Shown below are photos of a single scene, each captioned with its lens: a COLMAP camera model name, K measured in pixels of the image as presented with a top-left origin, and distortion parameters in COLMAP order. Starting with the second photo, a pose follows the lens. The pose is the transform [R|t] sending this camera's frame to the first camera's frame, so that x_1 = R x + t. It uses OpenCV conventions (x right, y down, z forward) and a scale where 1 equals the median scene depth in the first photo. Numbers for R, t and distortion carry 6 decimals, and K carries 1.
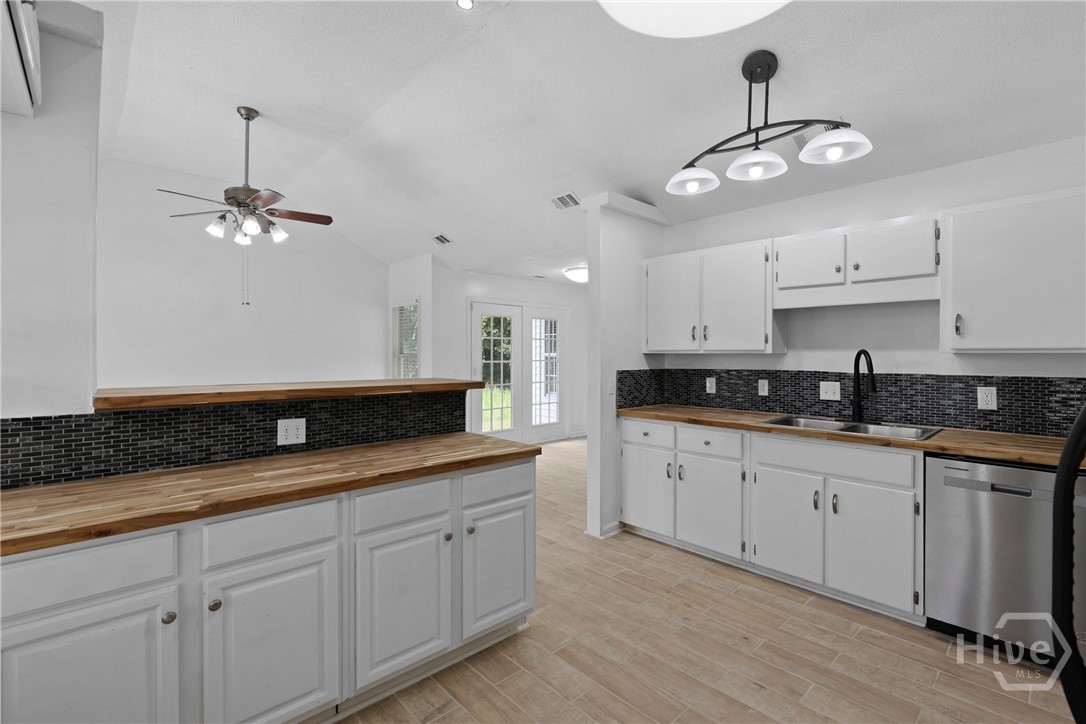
lens RADIAL K [[493.8, 0, 541.5], [0, 493.8, 355.6], [0, 0, 1]] dist [-0.000456, -0.000558]
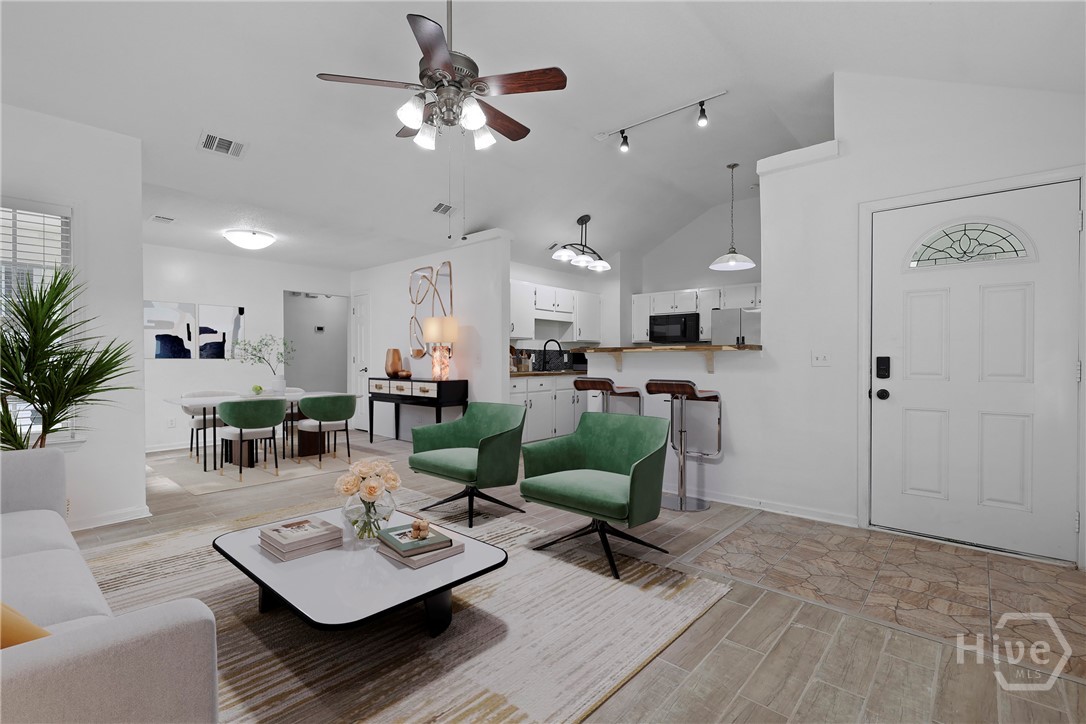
lens RADIAL K [[493.8, 0, 539.3], [0, 493.8, 361.1], [0, 0, 1]] dist [-0.000456, -0.000558]
pose [[-0.099666, -0.006388, 0.995000, -1.863376], [0.004211, 0.999968, 0.006842, 0.081480], [-0.995012, 0.004871, -0.099636, 1.404274]]
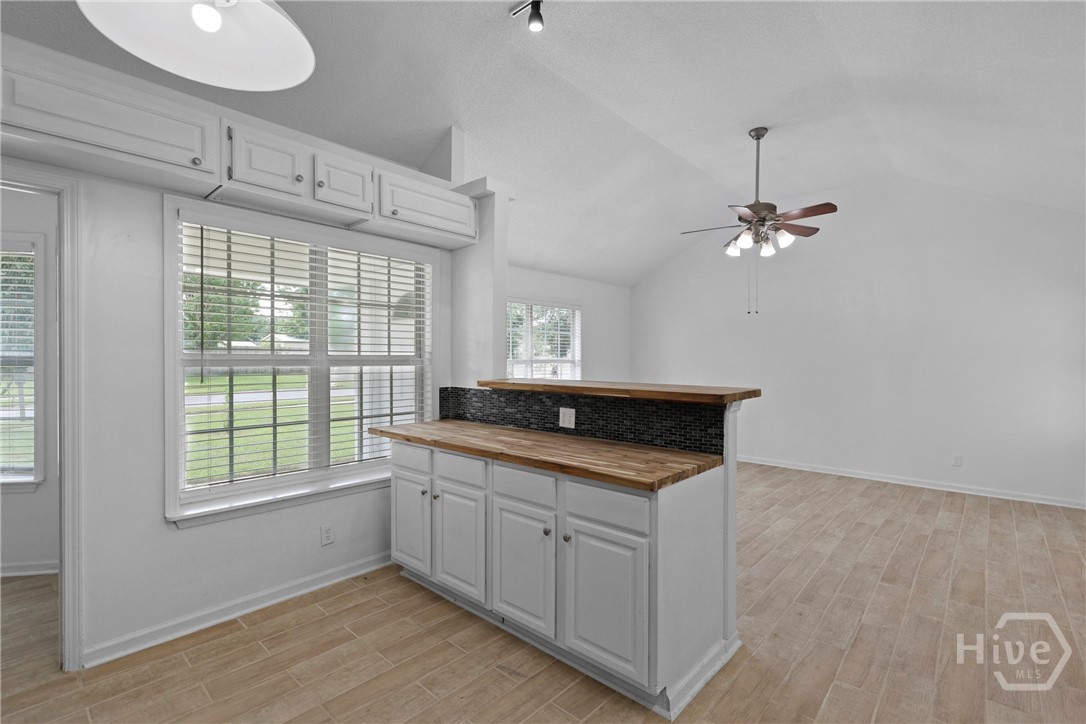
lens RADIAL K [[493.8, 0, 545.0], [0, 493.8, 364.1], [0, 0, 1]] dist [-0.000456, -0.000558]
pose [[0.092079, 0.010871, -0.995692, 0.630715], [-0.007384, 0.999920, 0.010234, -0.000453], [0.995724, 0.006410, 0.092152, 0.661965]]
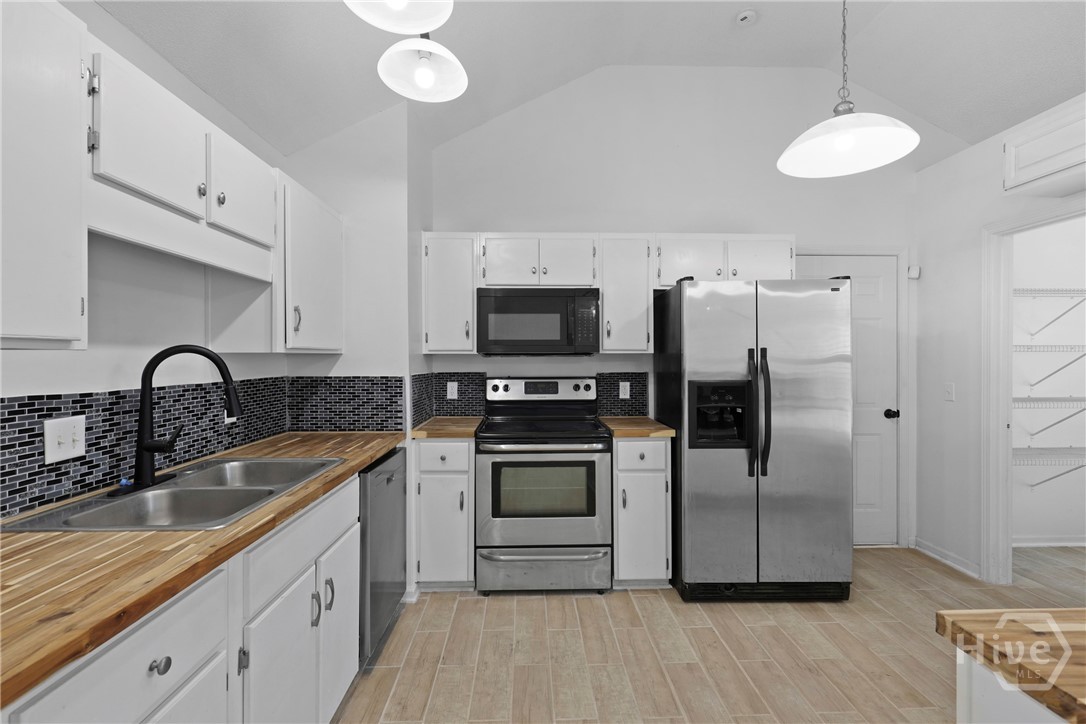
lens RADIAL K [[493.8, 0, 547.4], [0, 493.8, 357.8], [0, 0, 1]] dist [-0.000456, -0.000558]
pose [[-0.758141, -0.000890, 0.652091, -0.017367], [0.003886, 0.999975, 0.005884, 0.000305], [-0.652080, 0.006995, -0.758118, 1.248872]]
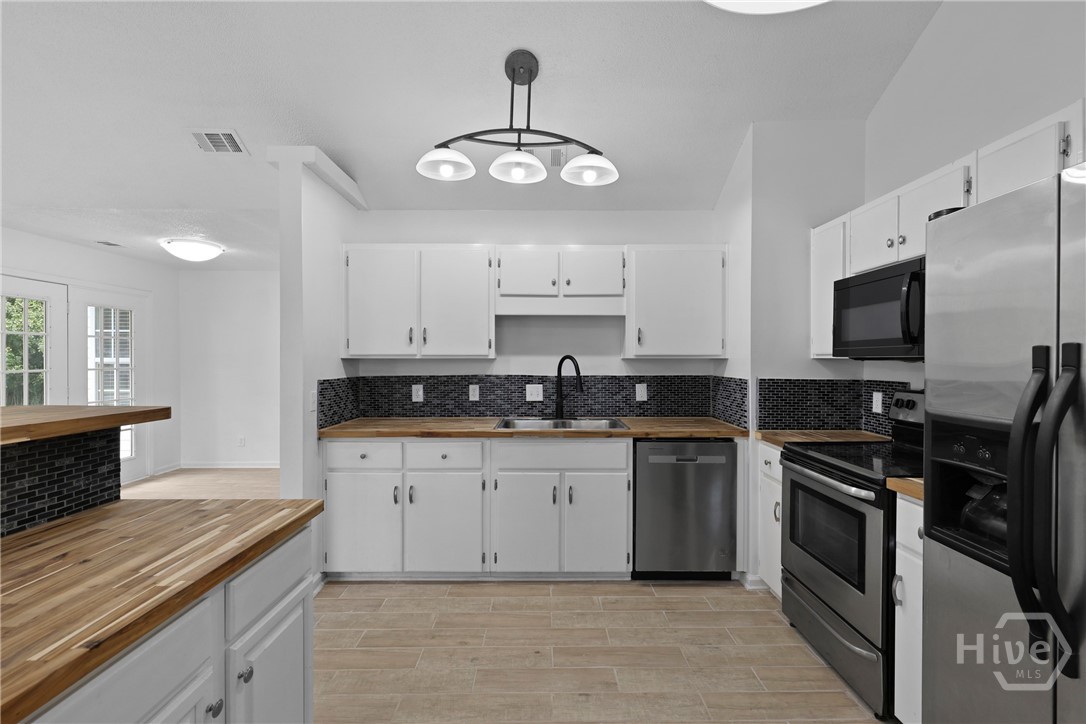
lens RADIAL K [[493.8, 0, 544.1], [0, 493.8, 363.0], [0, 0, 1]] dist [-0.000456, -0.000558]
pose [[0.676399, -0.005531, 0.736515, -0.247392], [0.002725, 0.999984, 0.005006, -0.000139], [-0.736530, -0.001379, 0.676403, 0.288277]]
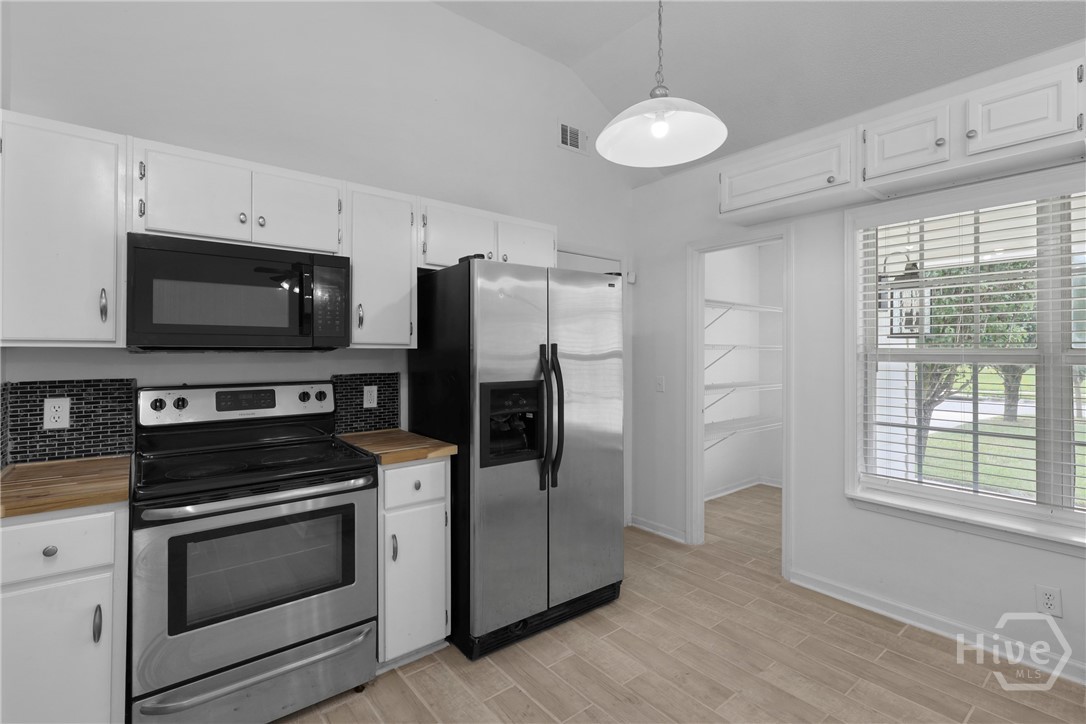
lens RADIAL K [[493.8, 0, 541.5], [0, 493.8, 348.5], [0, 0, 1]] dist [-0.000456, -0.000558]
pose [[-0.997994, -0.003069, 0.063232, 0.257870], [-0.003138, 0.999995, -0.000986, -0.002564], [-0.063229, -0.001182, -0.997998, 1.105076]]
